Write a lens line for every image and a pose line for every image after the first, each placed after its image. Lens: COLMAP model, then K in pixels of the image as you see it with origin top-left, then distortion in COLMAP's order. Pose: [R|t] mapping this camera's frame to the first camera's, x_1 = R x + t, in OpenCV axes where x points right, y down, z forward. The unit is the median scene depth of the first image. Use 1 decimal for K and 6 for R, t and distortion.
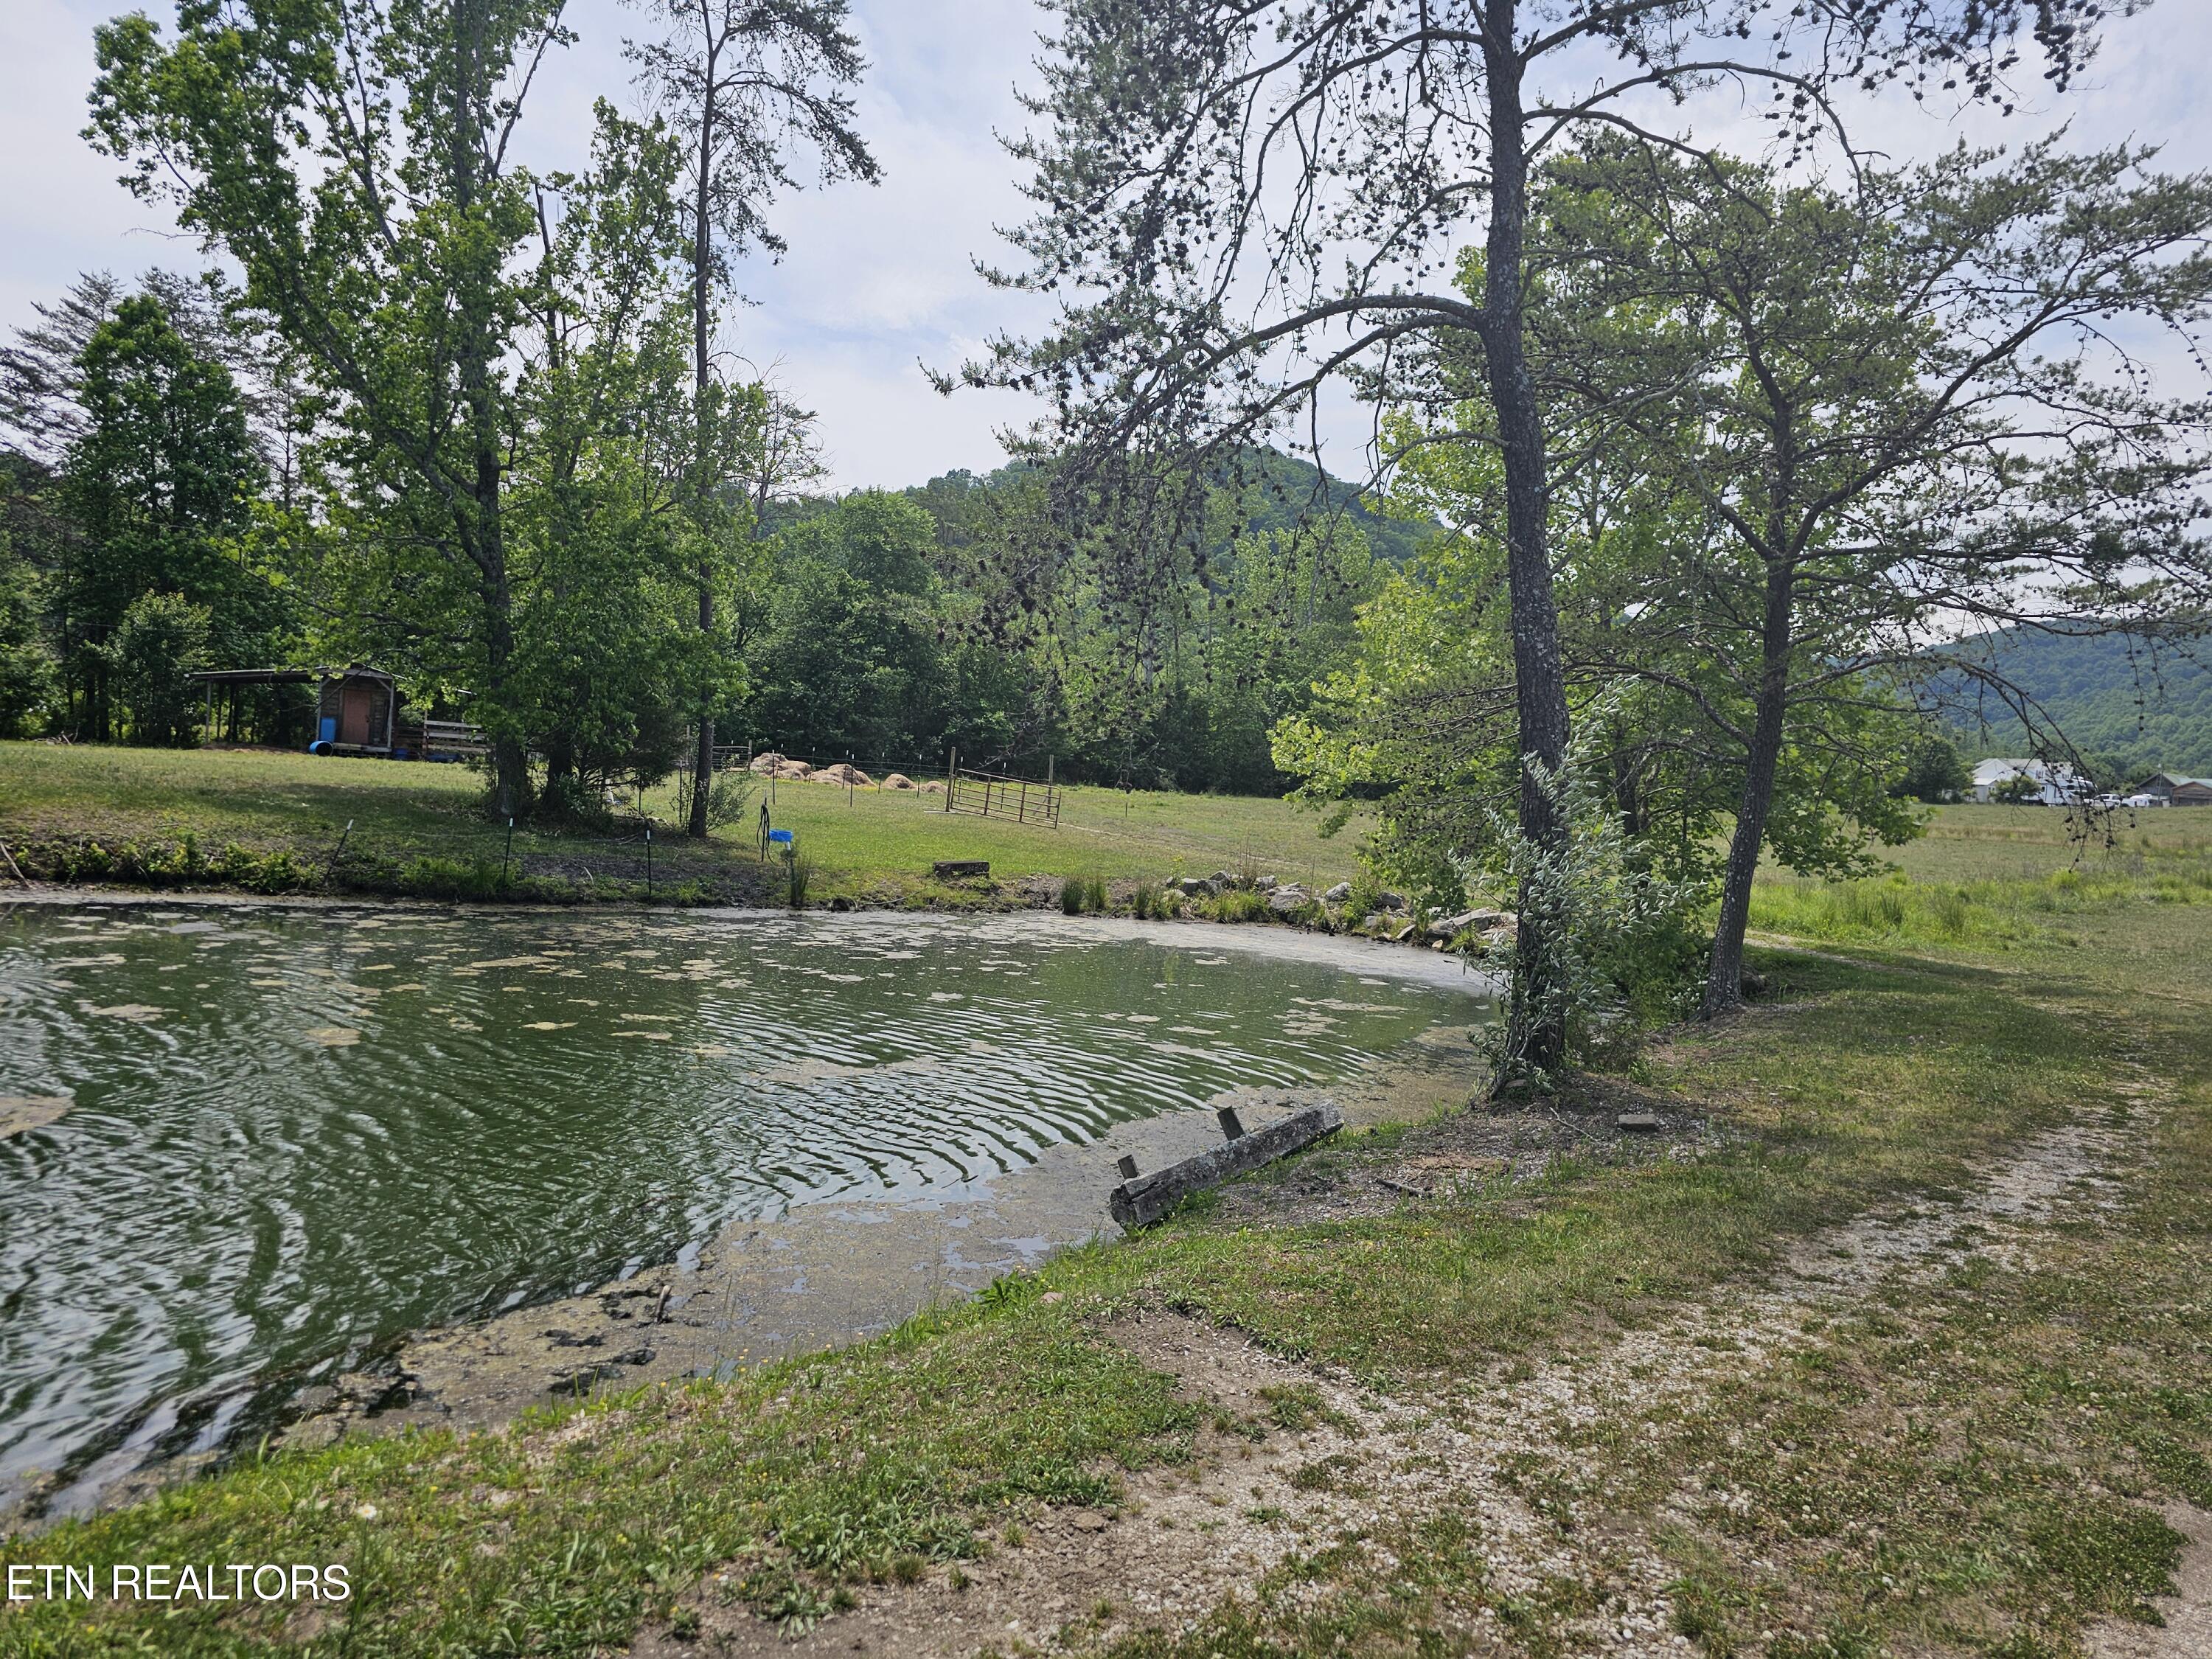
lens RADIAL K [[1464.2, 0, 1108.9], [0, 1464.2, 848.9], [0, 0, 1]] dist [0.057786, -0.056391]
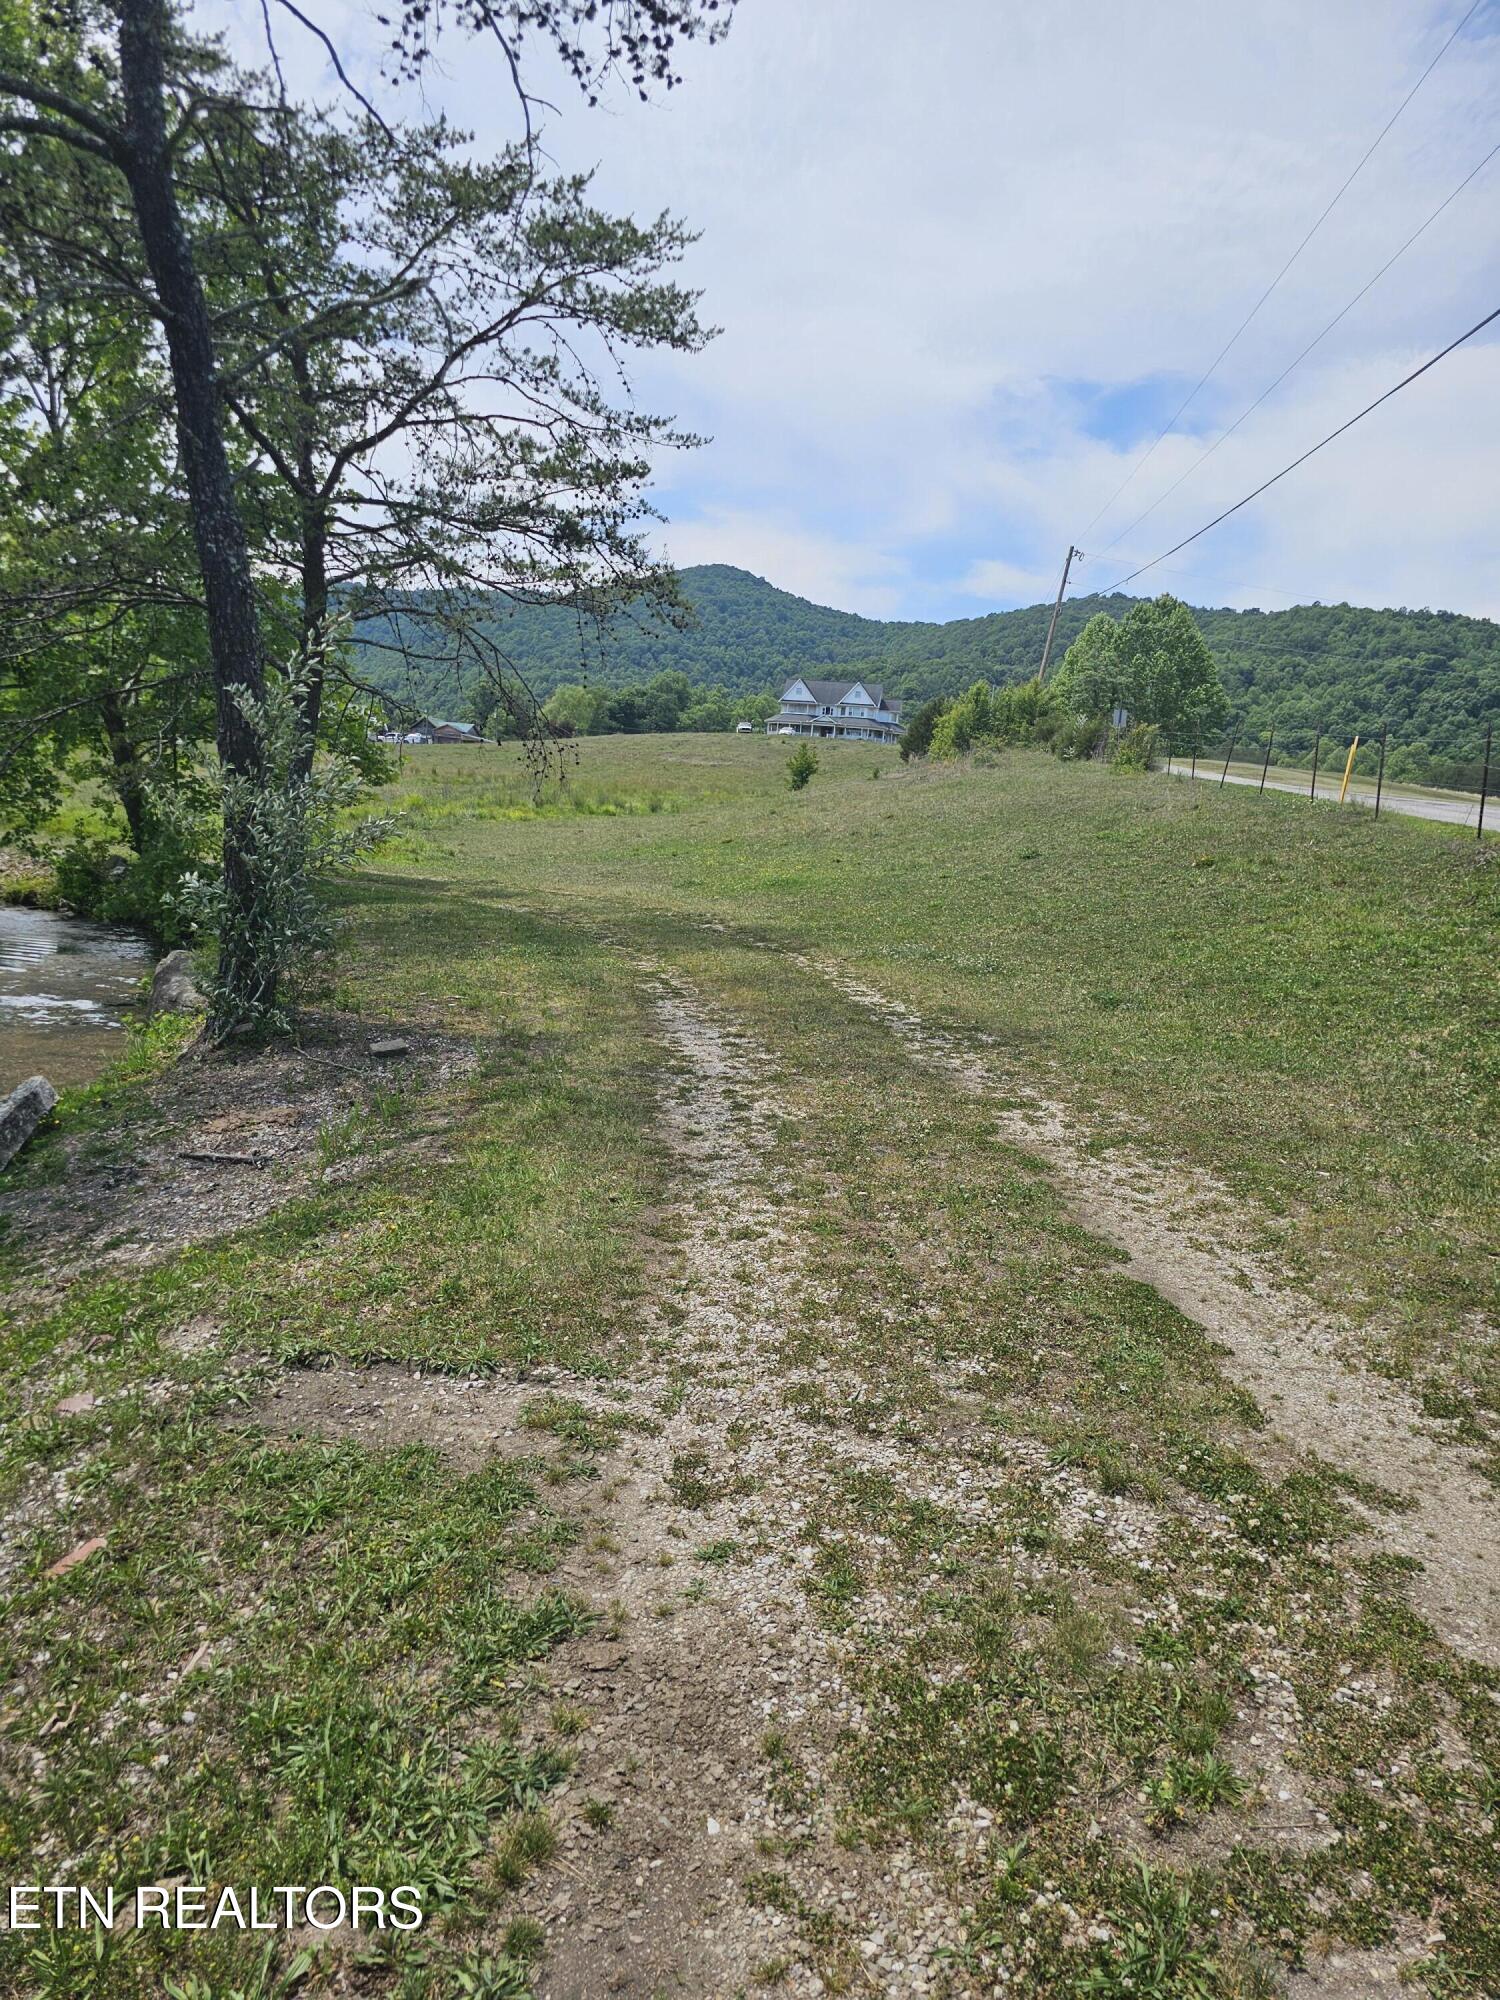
lens RADIAL K [[1323.9, 0, 719.9], [0, 1323.9, 1031.2], [0, 0, 1]] dist [0.057786, -0.056391]
pose [[0.666068, -0.140468, 0.732545, -0.138456], [0.000818, 0.982244, 0.187604, -0.003534], [-0.745891, -0.124358, 0.654357, 0.159915]]
